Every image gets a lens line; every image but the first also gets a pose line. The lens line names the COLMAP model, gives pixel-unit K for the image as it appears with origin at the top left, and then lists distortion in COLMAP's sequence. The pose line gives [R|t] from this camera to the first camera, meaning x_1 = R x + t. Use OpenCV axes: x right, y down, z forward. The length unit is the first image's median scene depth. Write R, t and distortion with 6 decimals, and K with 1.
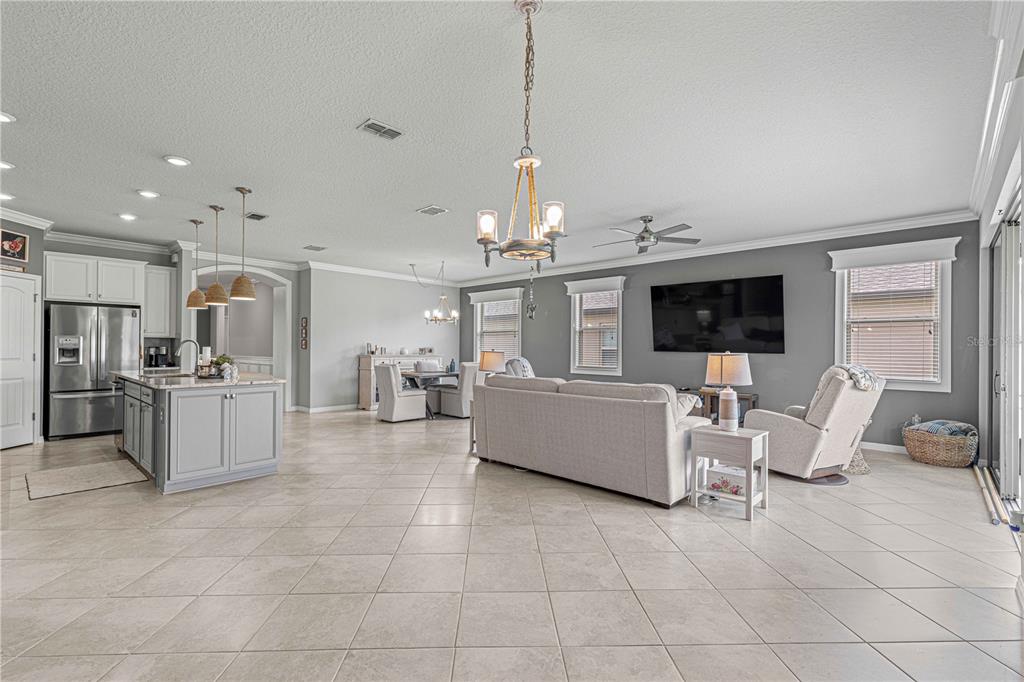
lens RADIAL K [[460.4, 0, 504.5], [0, 460.4, 347.6], [0, 0, 1]] dist [0.009859, -0.000665]
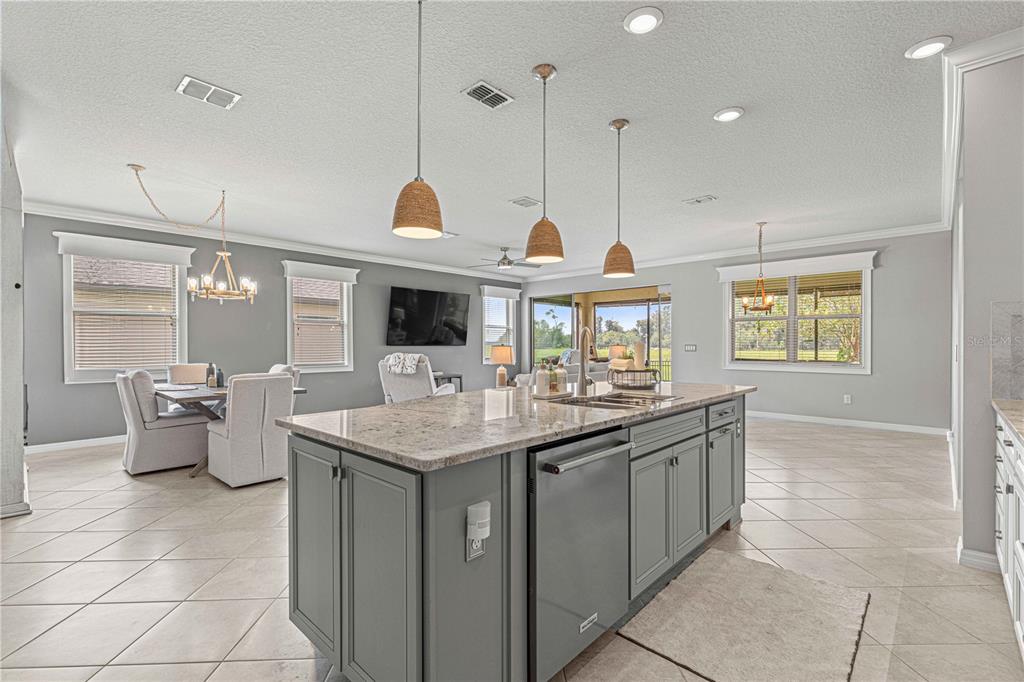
lens RADIAL K [[460.4, 0, 508.4], [0, 460.4, 344.8], [0, 0, 1]] dist [0.009859, -0.000665]
pose [[-0.006714, -0.010697, 0.999920, -0.846203], [0.002214, 0.999940, 0.010712, -0.003089], [-0.999975, 0.002286, -0.006690, 0.774078]]
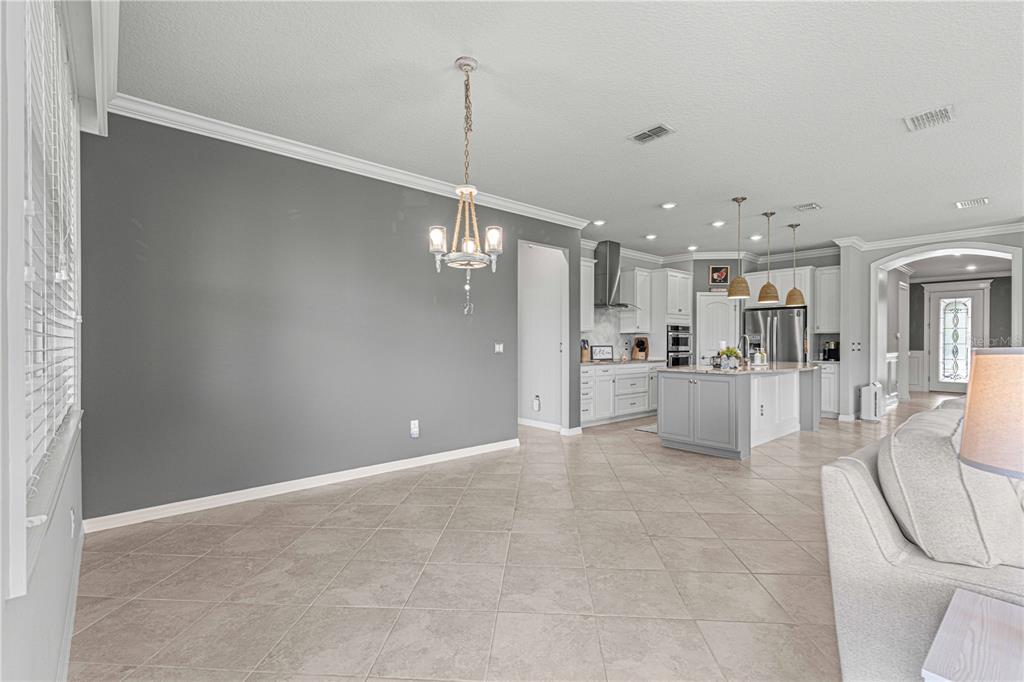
lens RADIAL K [[460.4, 0, 514.6], [0, 460.4, 343.1], [0, 0, 1]] dist [0.009859, -0.000665]
pose [[-0.085449, -0.002221, -0.996340, 0.384965], [-0.004573, 0.999988, -0.001837, 0.005606], [0.996332, 0.004399, -0.085458, 0.368226]]
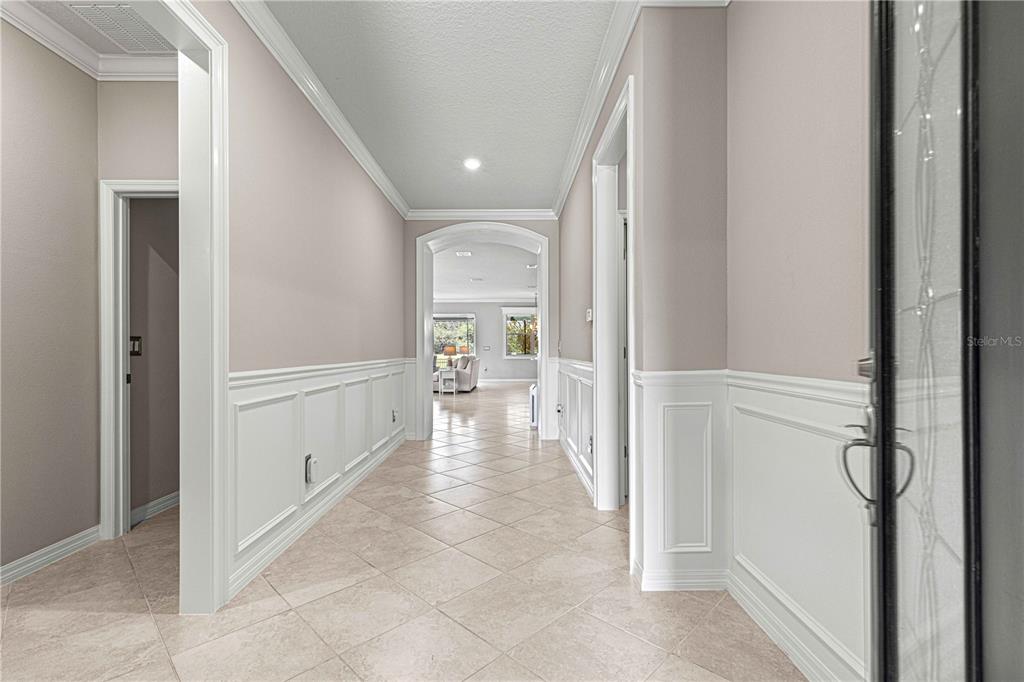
lens RADIAL K [[460.4, 0, 512.8], [0, 460.4, 346.0], [0, 0, 1]] dist [0.009859, -0.000665]
pose [[-0.698894, -0.002905, 0.715219, -1.329696], [-0.004336, 0.999991, -0.000175, 0.006782], [-0.715212, -0.003223, -0.698900, 1.749496]]
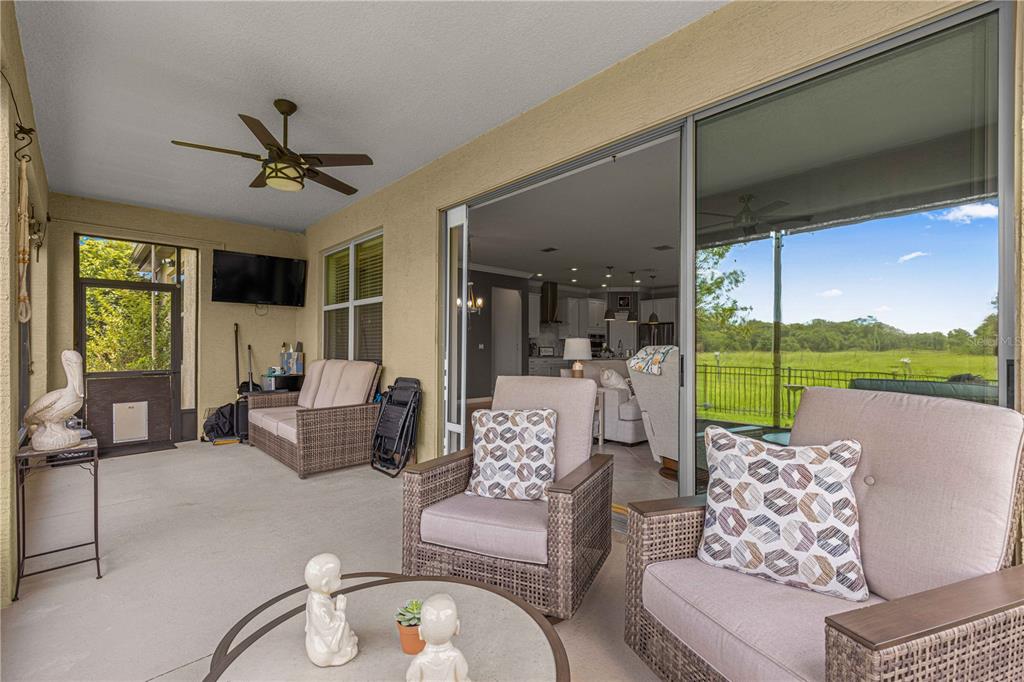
lens RADIAL K [[460.4, 0, 511.5], [0, 460.4, 347.5], [0, 0, 1]] dist [0.009859, -0.000665]
pose [[-0.052298, -0.009808, -0.998583, 1.005391], [-0.007104, 0.999930, -0.009449, 0.027785], [0.998606, 0.006600, -0.052364, 0.441083]]
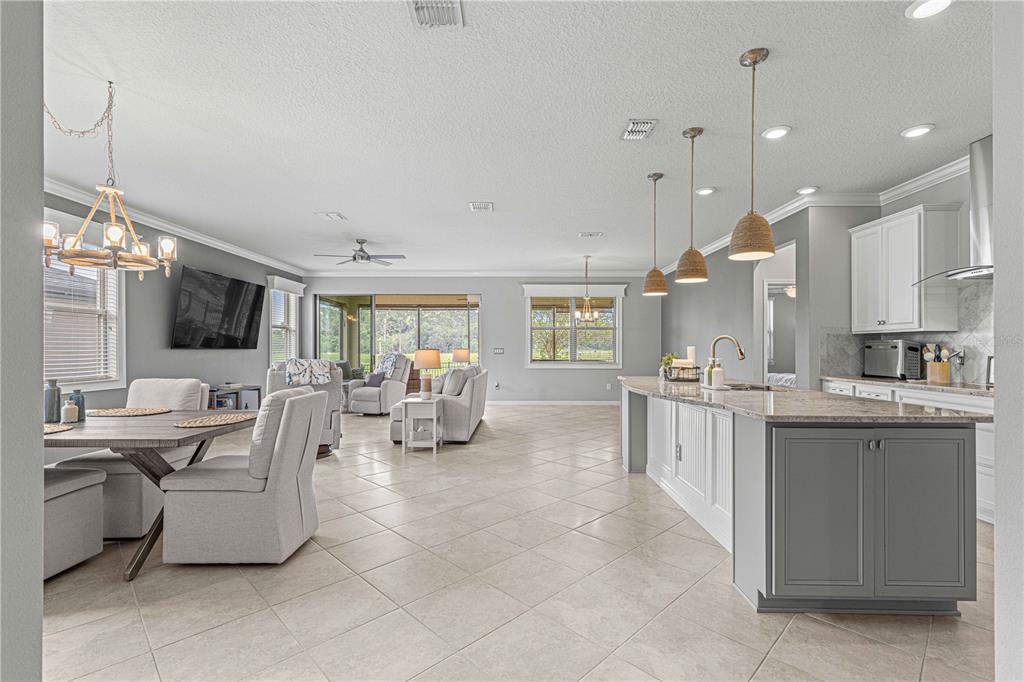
lens RADIAL K [[460.4, 0, 511.0], [0, 460.4, 345.4], [0, 0, 1]] dist [0.009859, -0.000665]
pose [[-0.685379, -0.005649, 0.728165, -0.685898], [-0.005927, 0.999980, 0.002179, -0.001173], [-0.728162, -0.002823, -0.685399, 1.208673]]
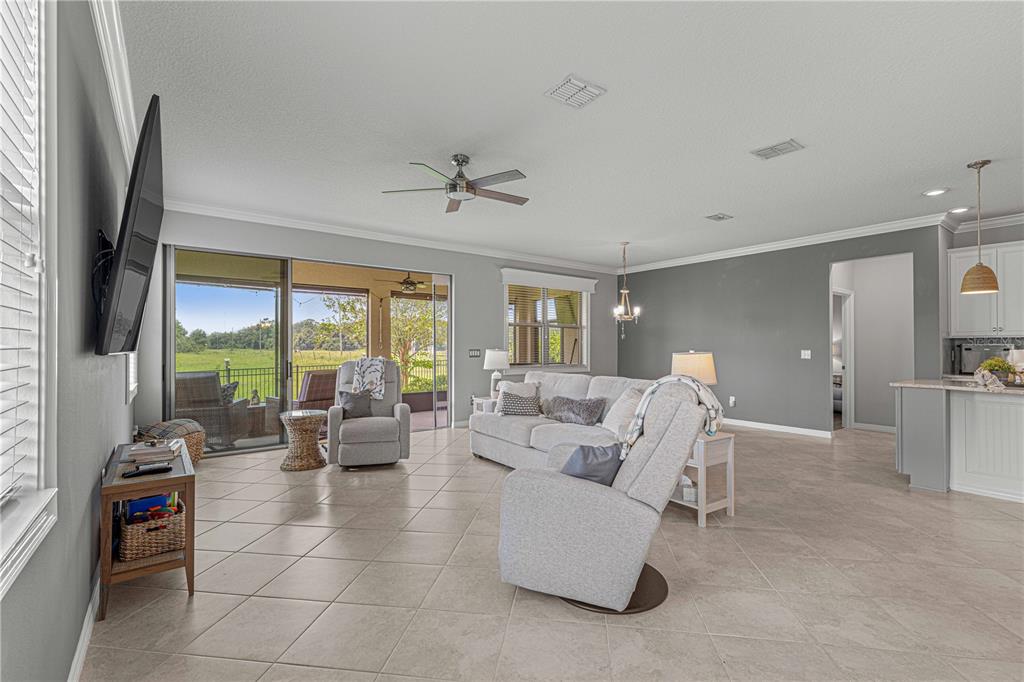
lens RADIAL K [[460.4, 0, 512.2], [0, 460.4, 341.8], [0, 0, 1]] dist [0.009859, -0.000665]
pose [[-0.986741, -0.009323, 0.162038, 0.086881], [-0.010894, 0.999902, -0.008814, 0.002136], [-0.161940, -0.010462, -0.986745, 1.298559]]
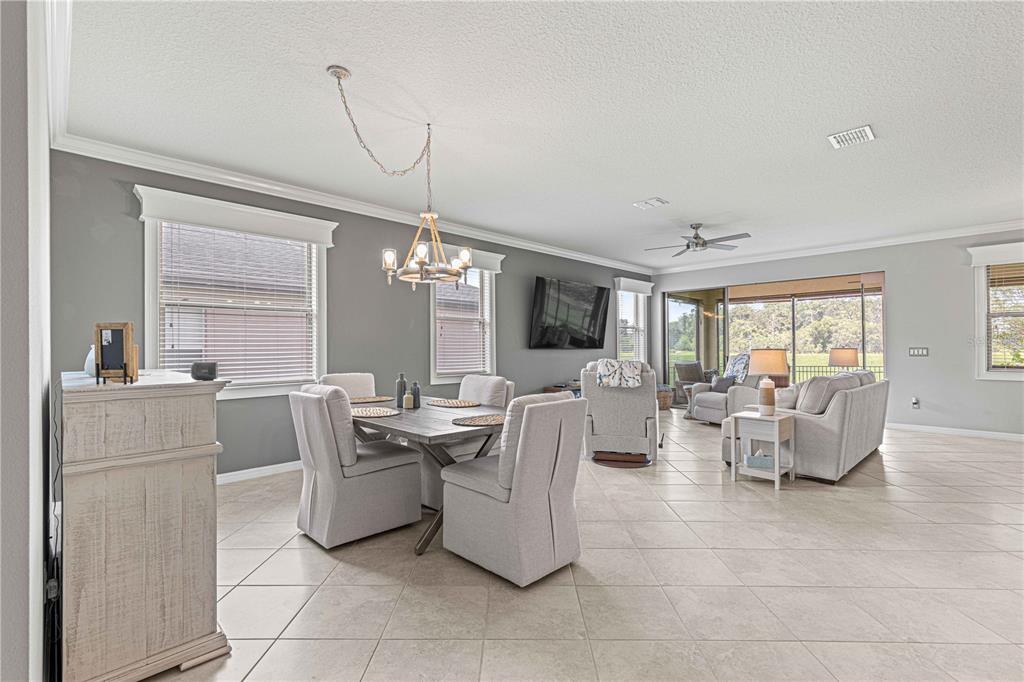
lens RADIAL K [[460.4, 0, 510.3], [0, 460.4, 345.4], [0, 0, 1]] dist [0.009859, -0.000665]
pose [[0.032036, -0.004563, 0.999476, -0.626348], [0.003732, 0.999983, 0.004446, -0.001165], [-0.999480, 0.003587, 0.032052, 1.090362]]
